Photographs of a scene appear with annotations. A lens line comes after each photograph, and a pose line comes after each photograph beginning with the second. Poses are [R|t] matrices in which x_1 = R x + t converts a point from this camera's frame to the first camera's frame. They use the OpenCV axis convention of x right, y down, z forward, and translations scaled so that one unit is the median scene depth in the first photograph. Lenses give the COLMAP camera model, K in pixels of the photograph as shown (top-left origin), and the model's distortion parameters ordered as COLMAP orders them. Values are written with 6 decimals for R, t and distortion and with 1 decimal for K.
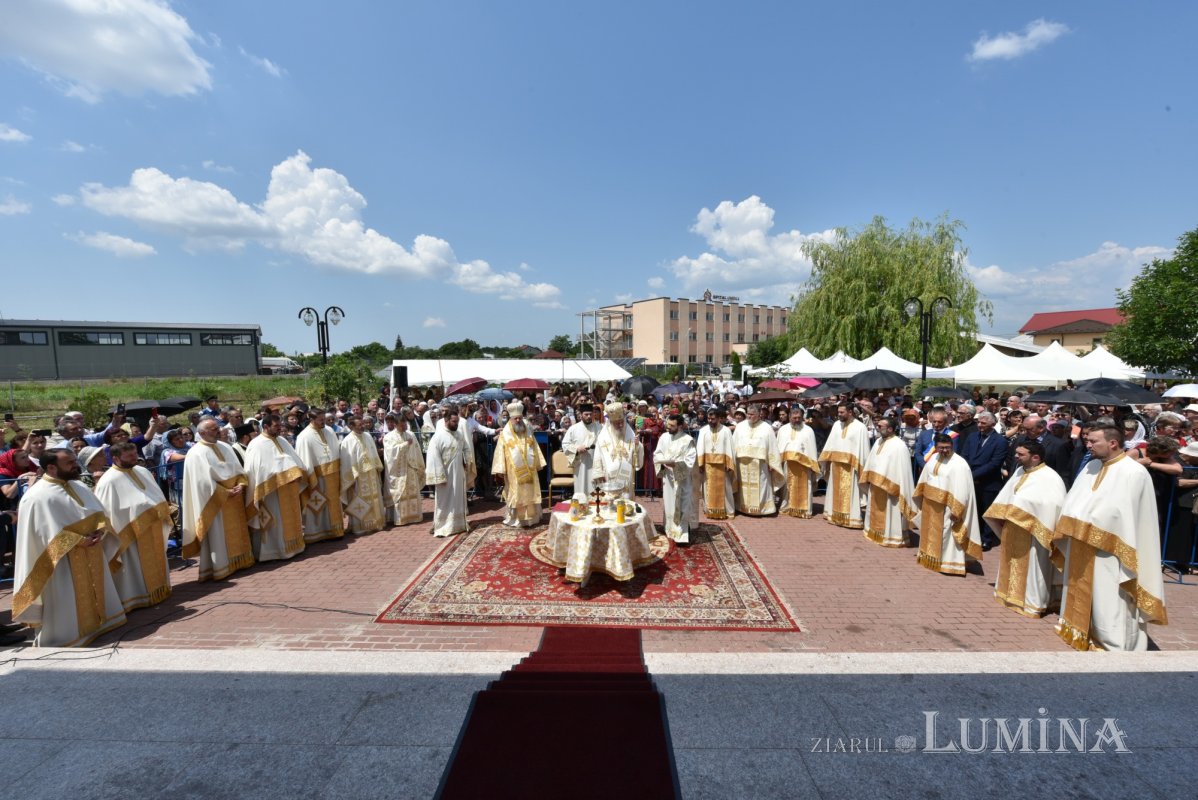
lens RADIAL K [[479.4, 0, 606.2], [0, 479.4, 406.3], [0, 0, 1]] dist [-0.001314, -0.000284]
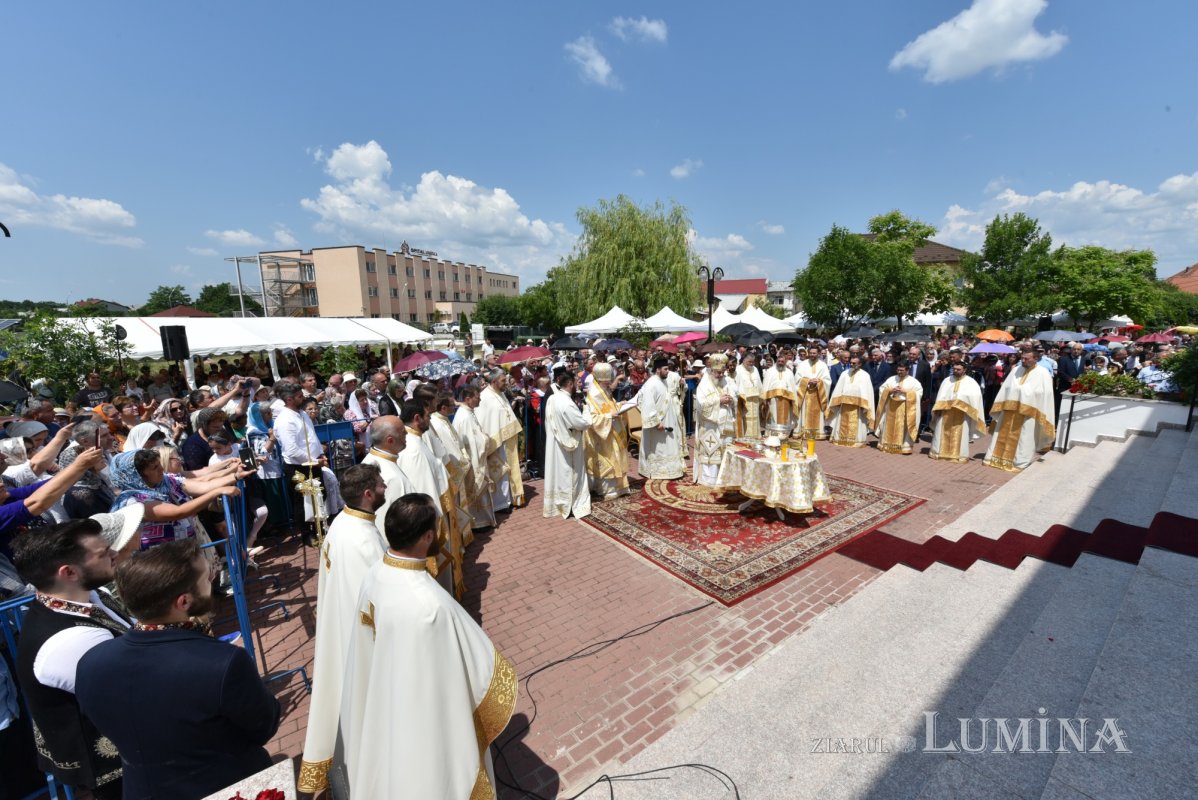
lens RADIAL K [[479.4, 0, 600.5], [0, 479.4, 404.3], [0, 0, 1]] dist [-0.001314, -0.000284]
pose [[0.781351, -0.112007, 0.613959, -0.096643], [0.063794, 0.992944, 0.099960, -0.002091], [-0.620823, -0.038937, 0.782983, 0.038732]]
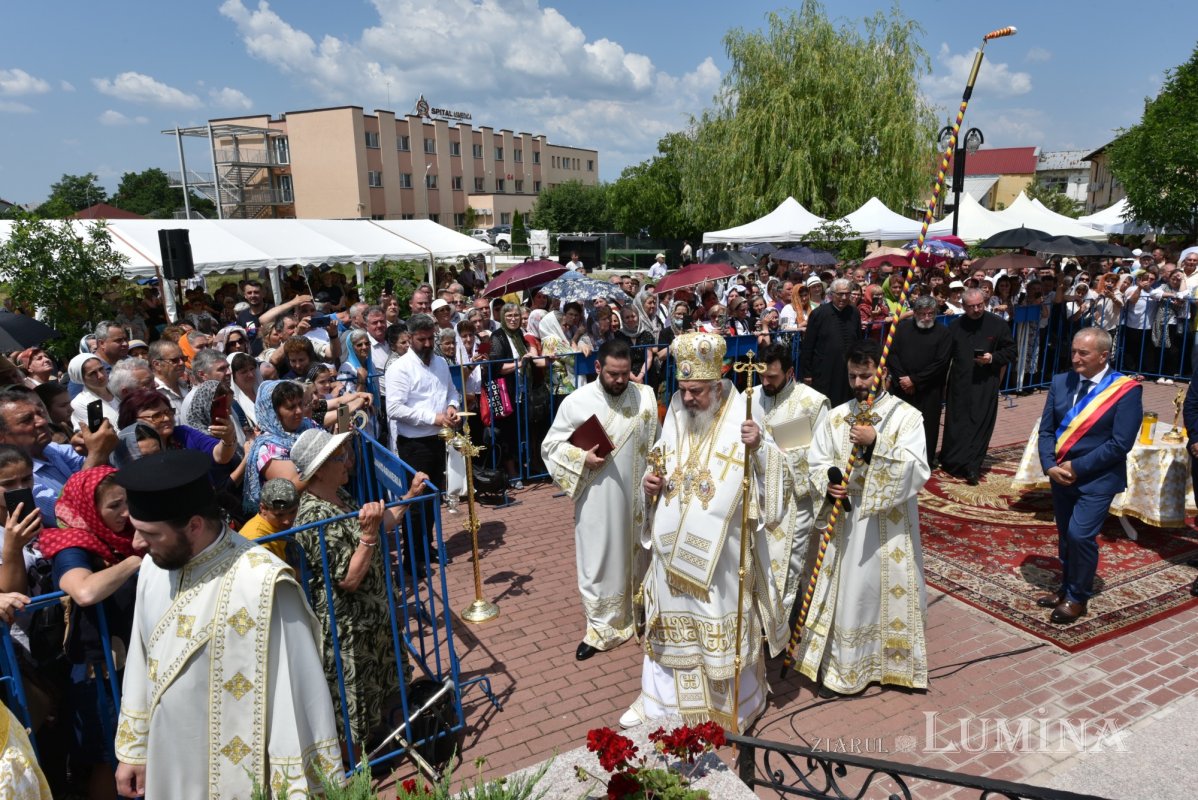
lens RADIAL K [[801.0, 0, 602.7], [0, 801.0, 405.0], [0, 0, 1]] dist [0.001844, 0.002182]
pose [[0.864195, -0.118384, 0.489033, -0.116711], [0.057016, 0.988707, 0.138588, -0.001048], [-0.499917, -0.091885, 0.861185, 0.039345]]
